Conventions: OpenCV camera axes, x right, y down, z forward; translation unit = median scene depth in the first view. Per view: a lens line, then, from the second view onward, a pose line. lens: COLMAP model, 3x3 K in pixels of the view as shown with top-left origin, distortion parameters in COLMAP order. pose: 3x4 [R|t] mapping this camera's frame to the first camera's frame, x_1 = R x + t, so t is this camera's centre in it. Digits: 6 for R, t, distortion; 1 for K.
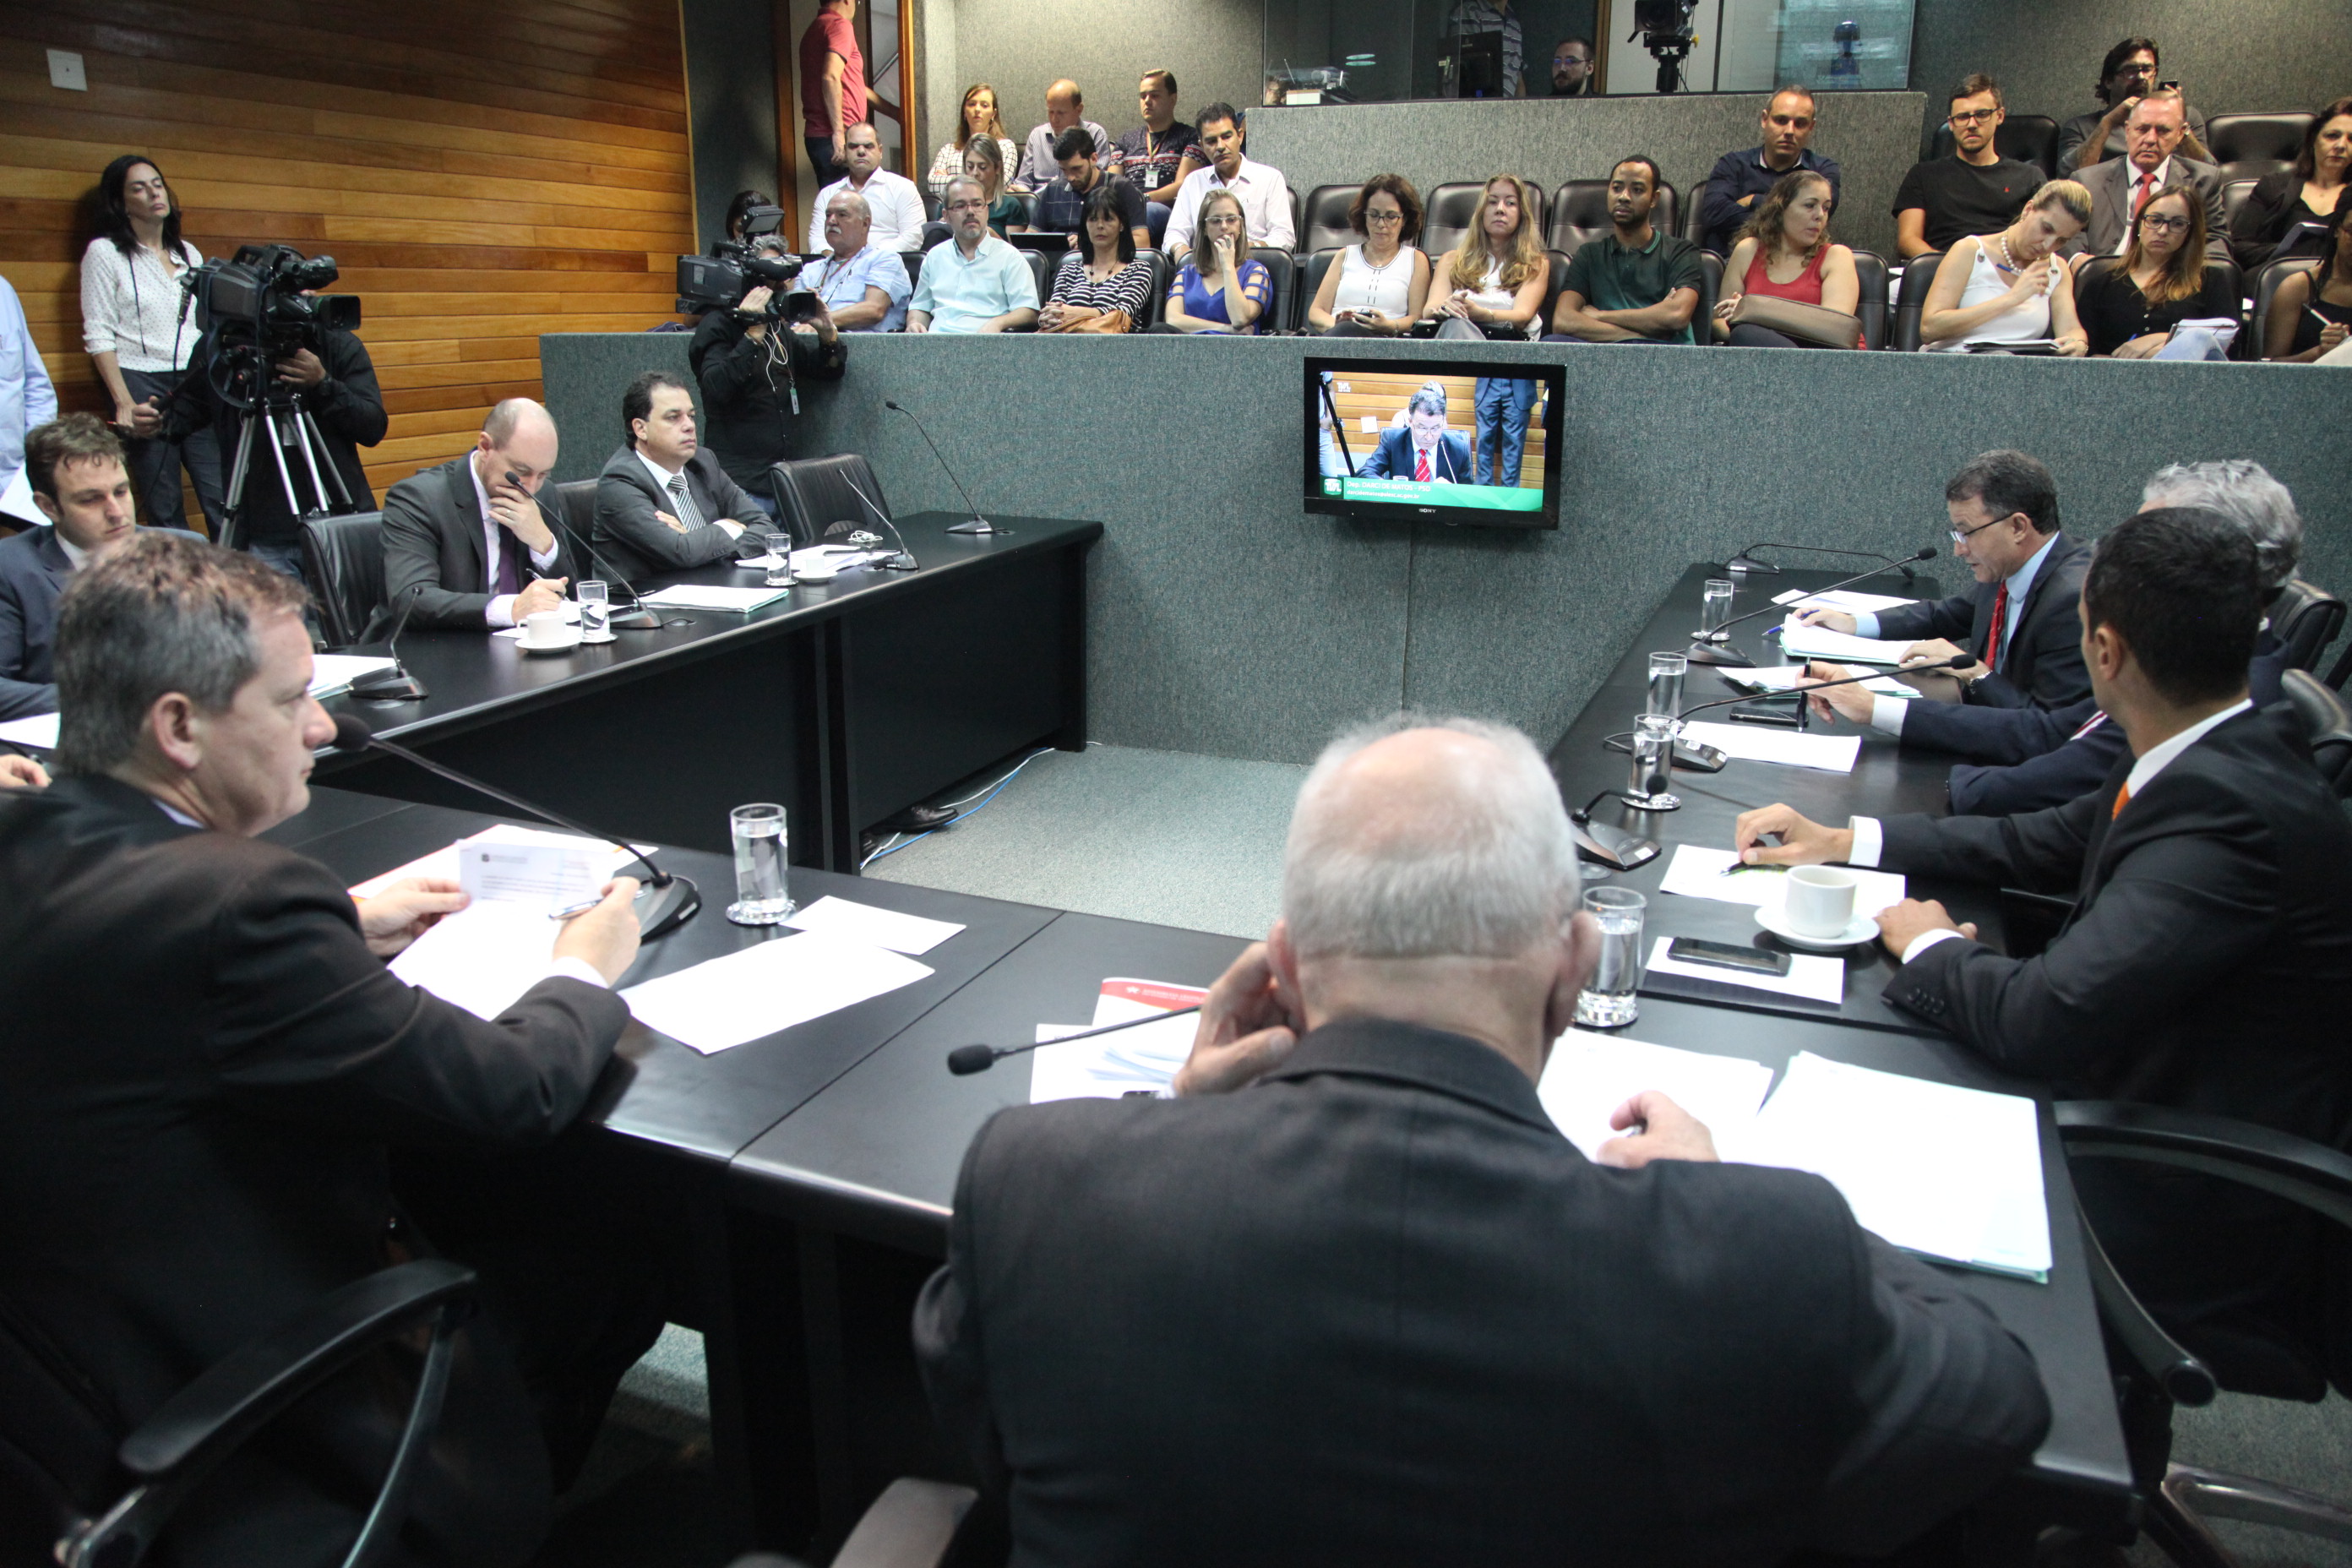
lens RADIAL K [[1619.2, 0, 1183.2], [0, 1619.2, 771.1], [0, 0, 1]] dist [-0.113183, 0.067084]
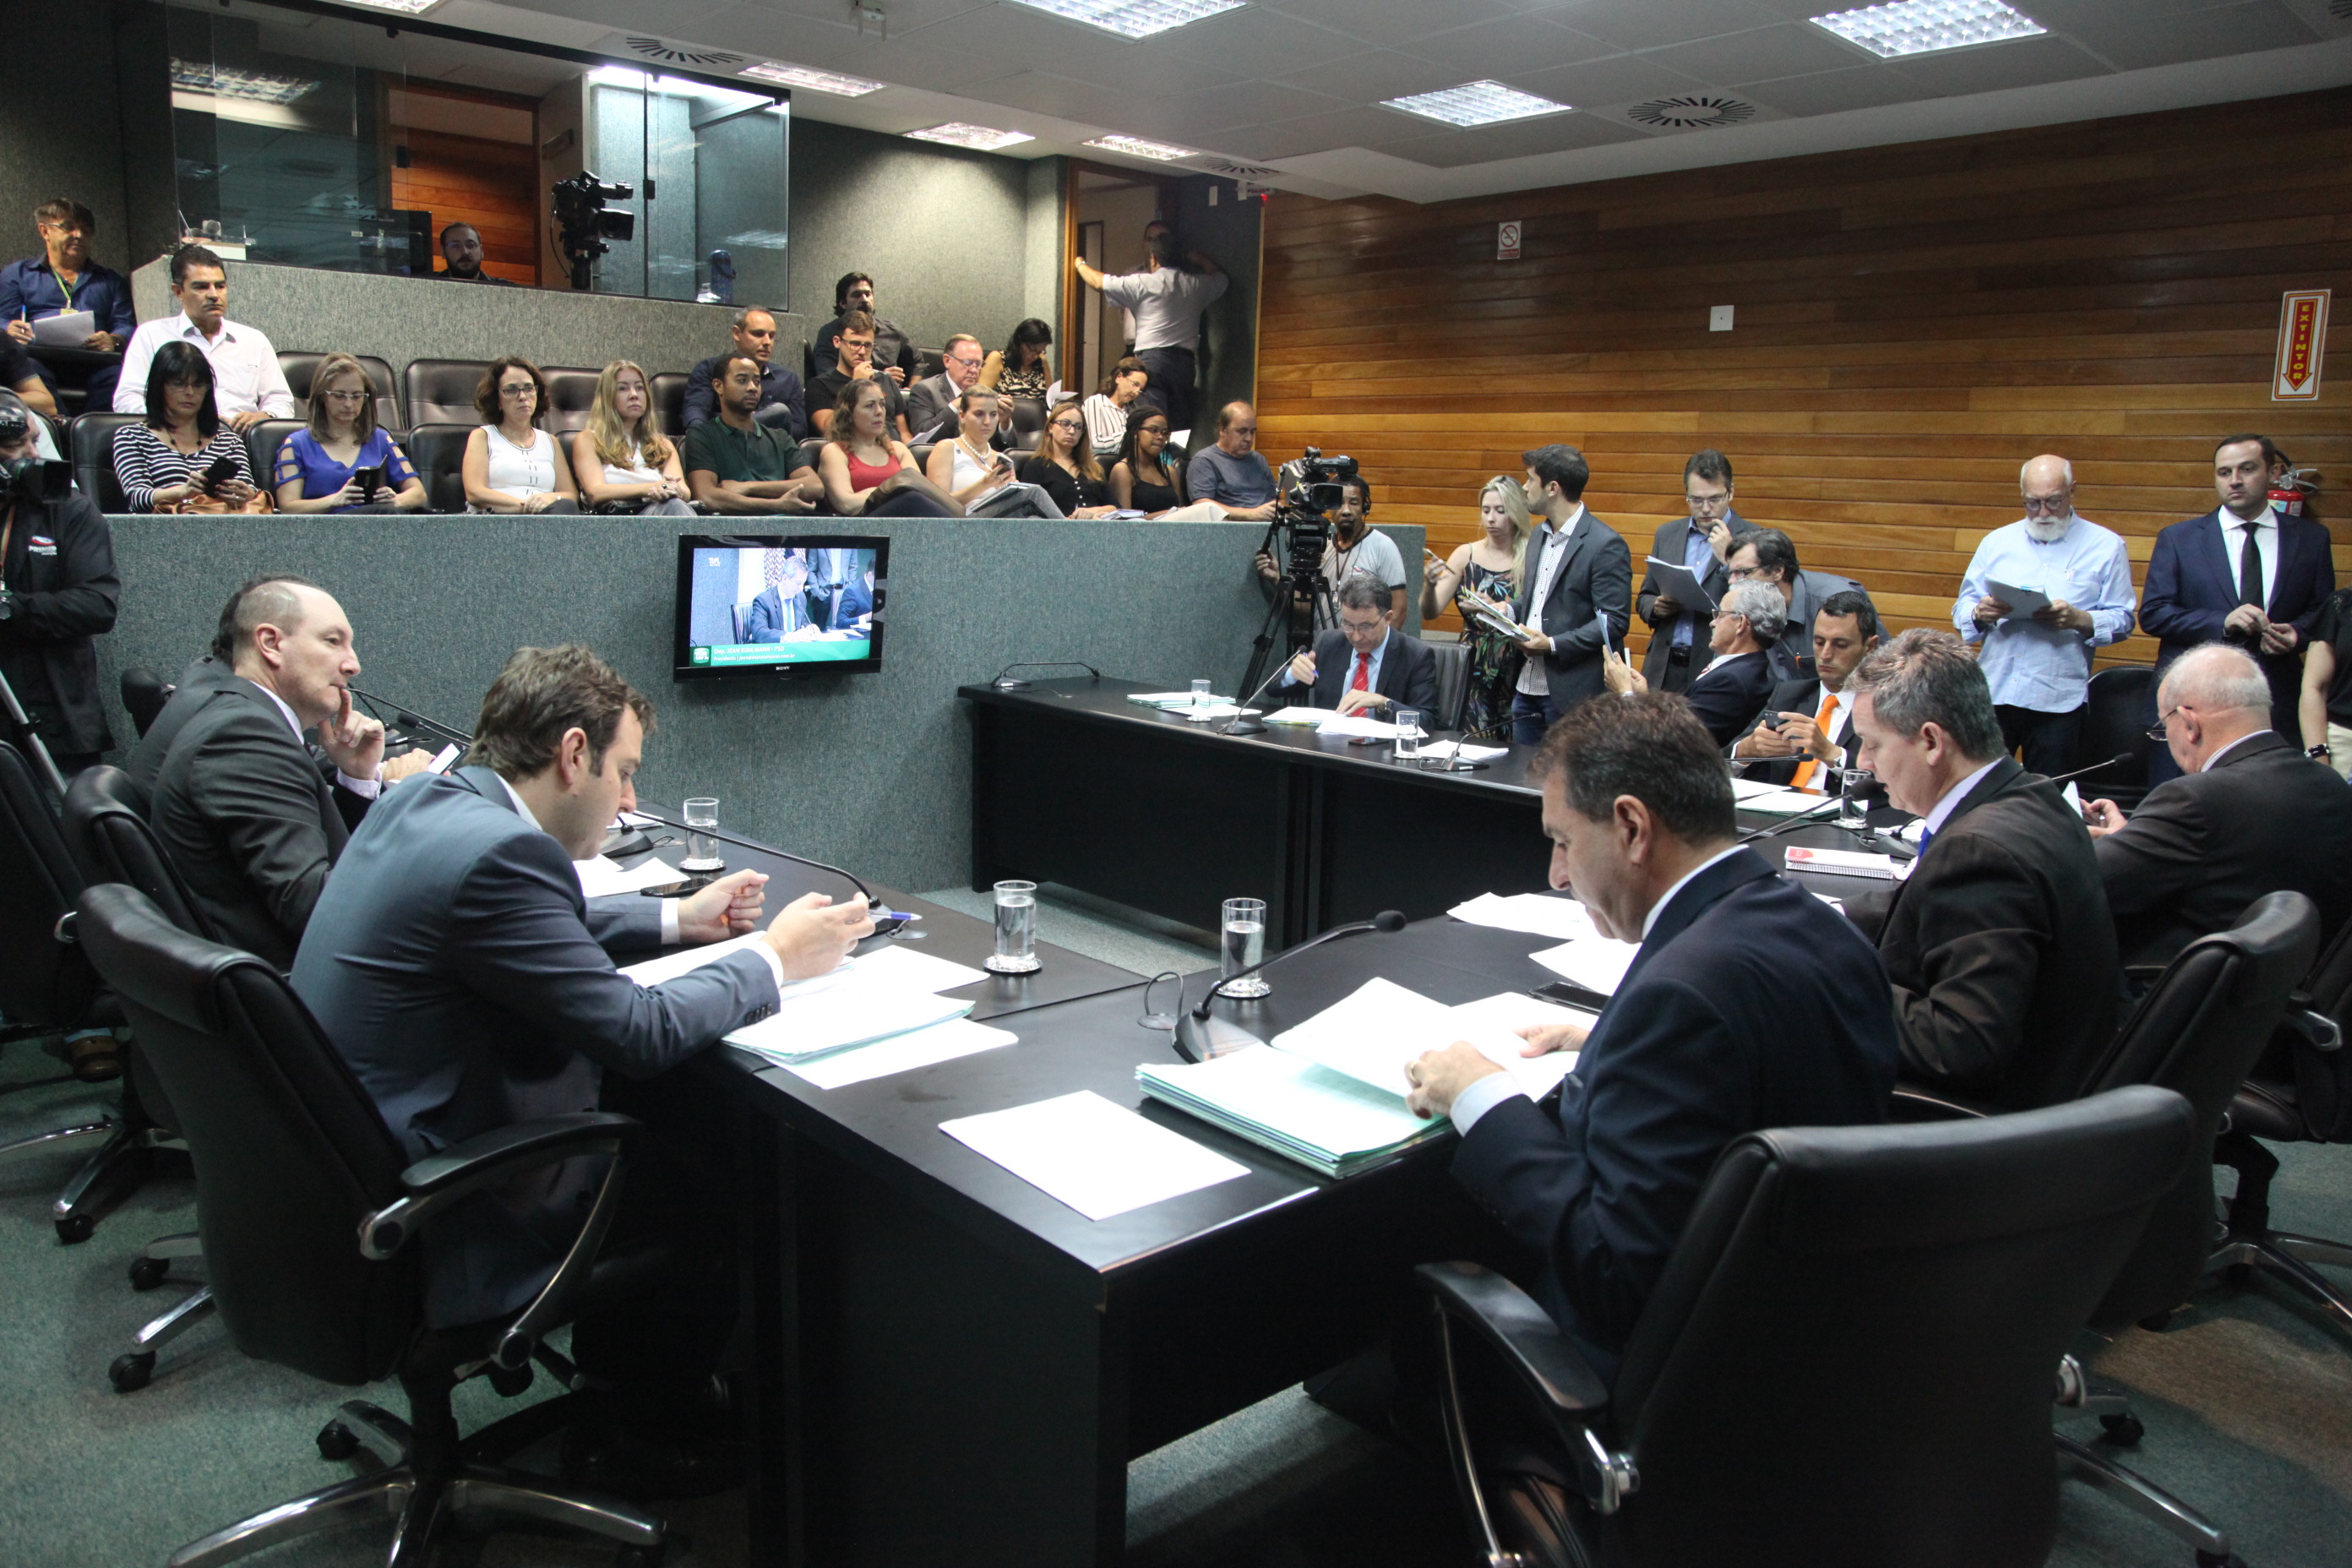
lens RADIAL K [[1619.2, 0, 1163.4], [0, 1619.2, 772.4], [0, 0, 1]] dist [-0.113183, 0.067084]
pose [[0.437109, -0.143422, 0.887900, -0.674760], [0.227018, 0.972833, 0.045382, -0.075476], [-0.870286, 0.181733, 0.457793, 0.250804]]
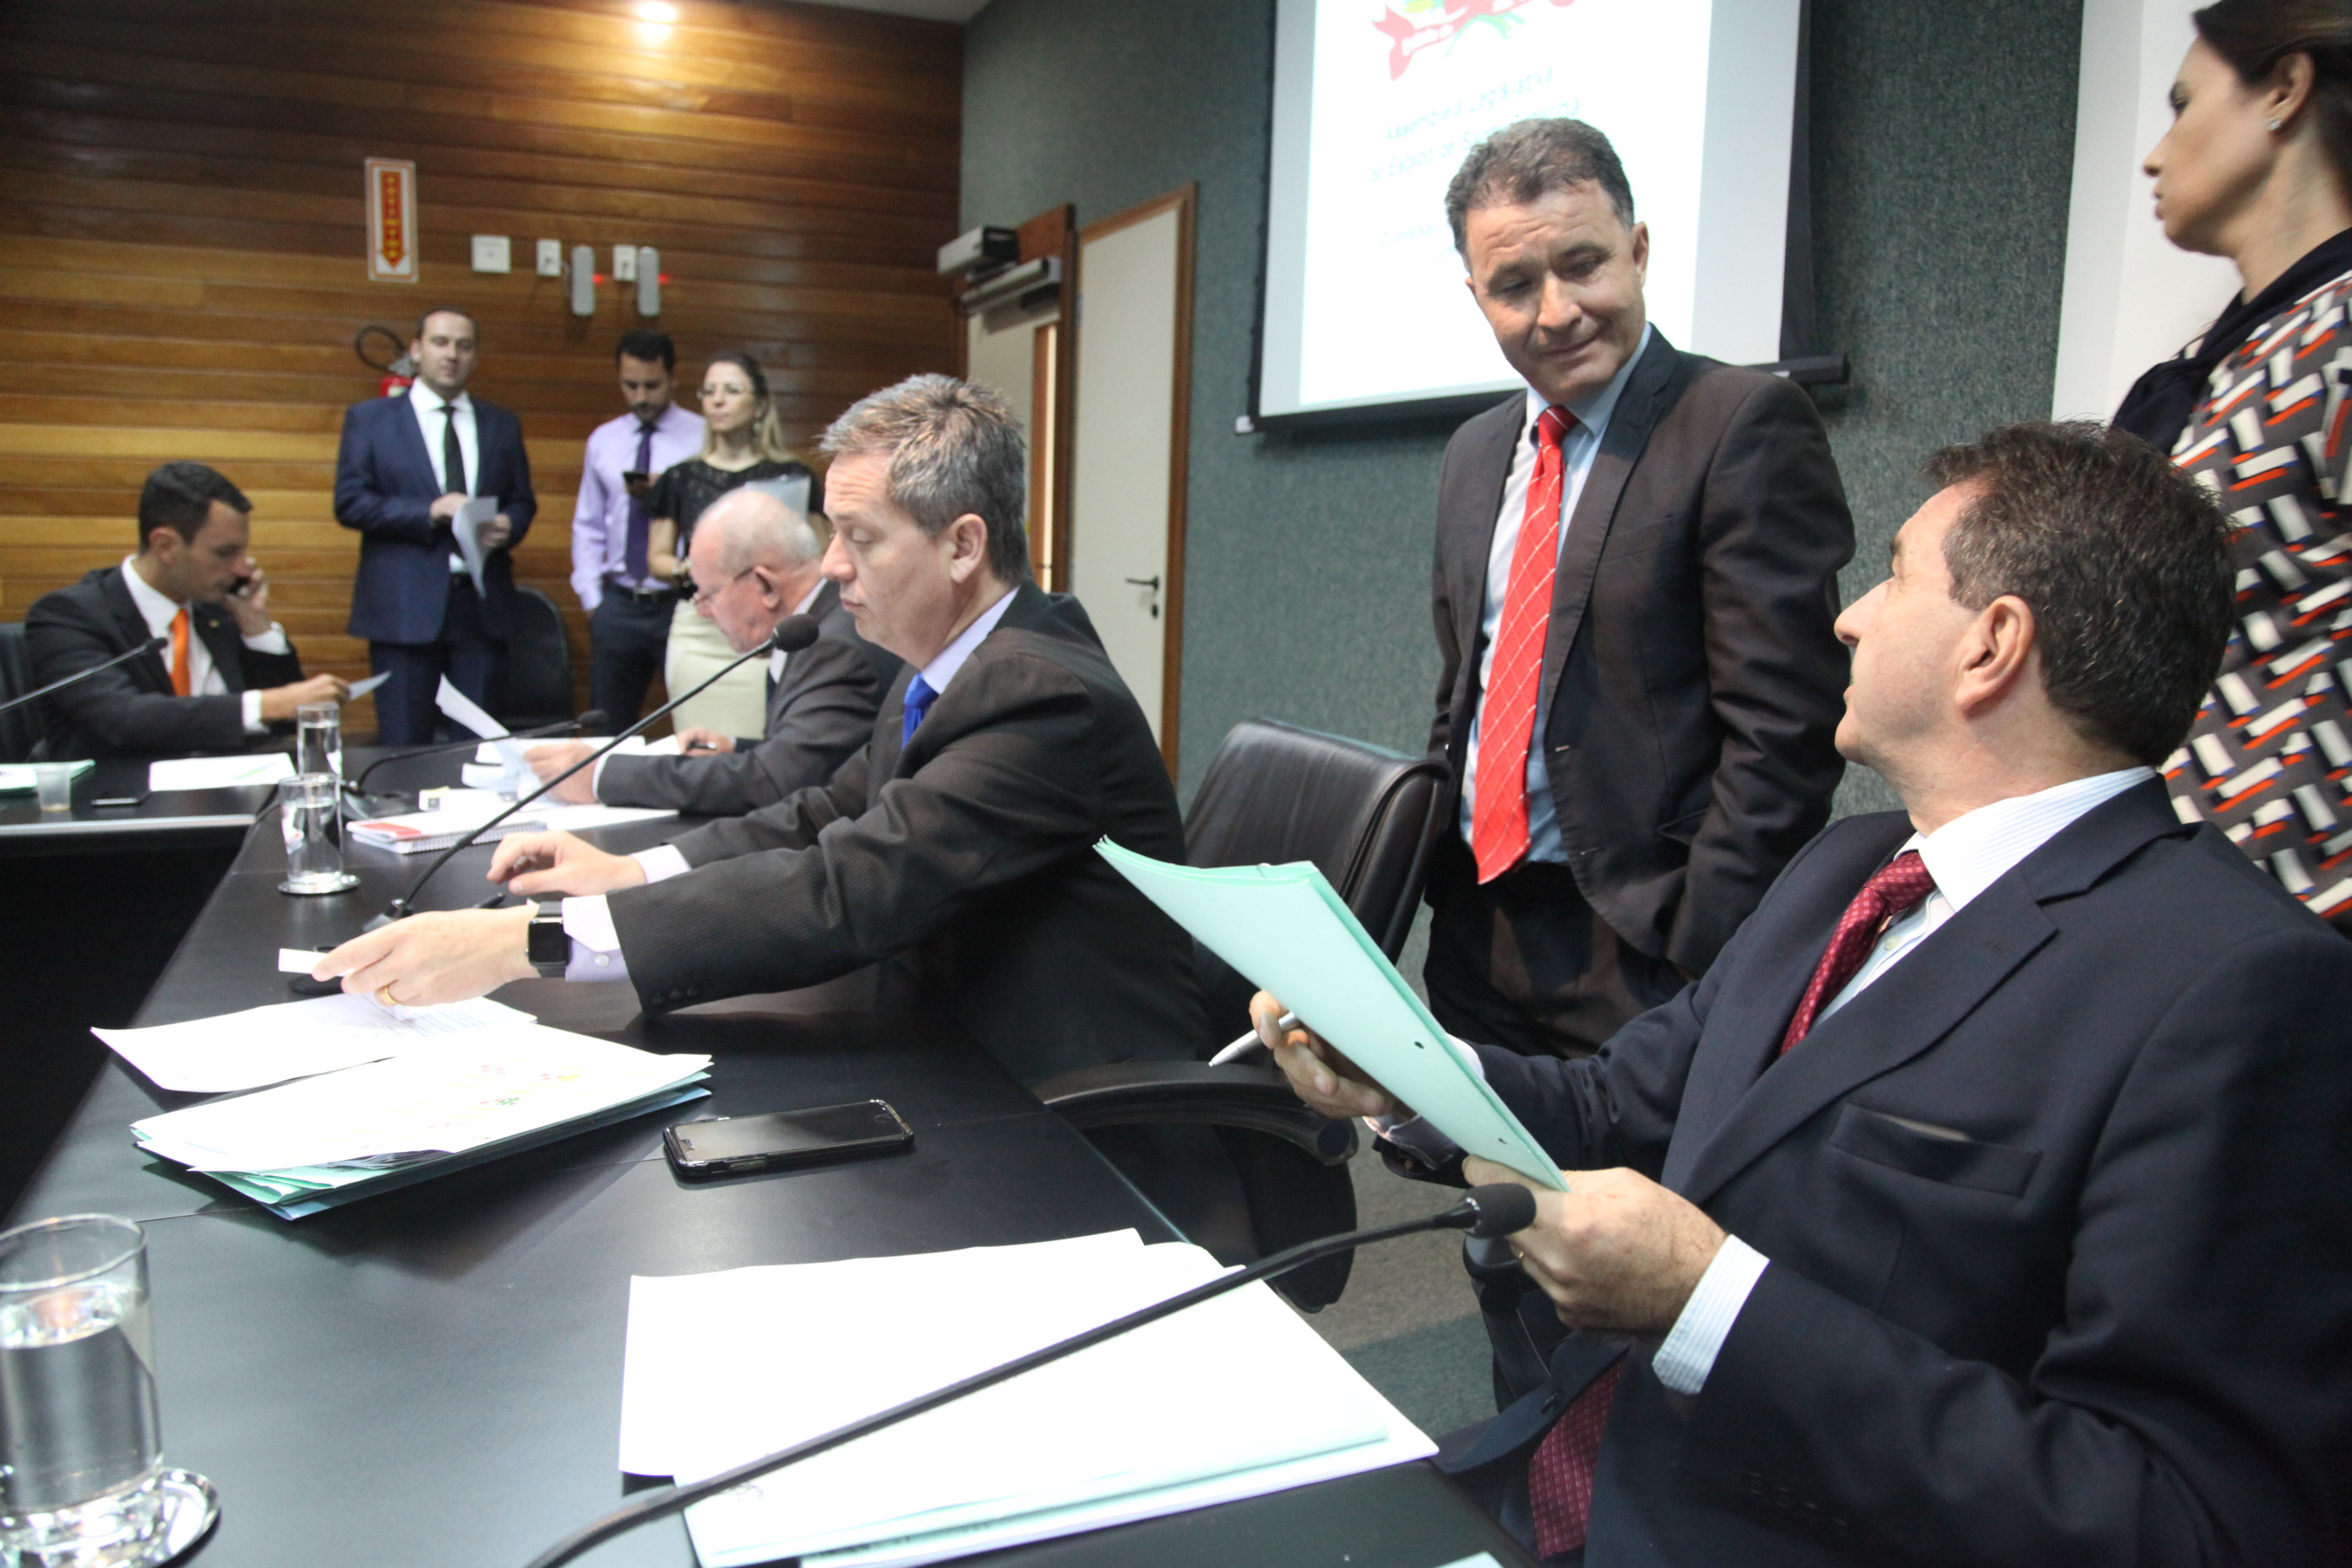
lens RADIAL K [[1619.2, 0, 1155.8], [0, 1619.2, 841.8], [0, 0, 1]] dist [-0.113183, 0.067084]
pose [[-0.729298, -0.151760, 0.667153, -0.425464], [0.162702, 0.908651, 0.384552, -0.078978], [-0.664569, 0.389000, -0.637986, 0.489091]]
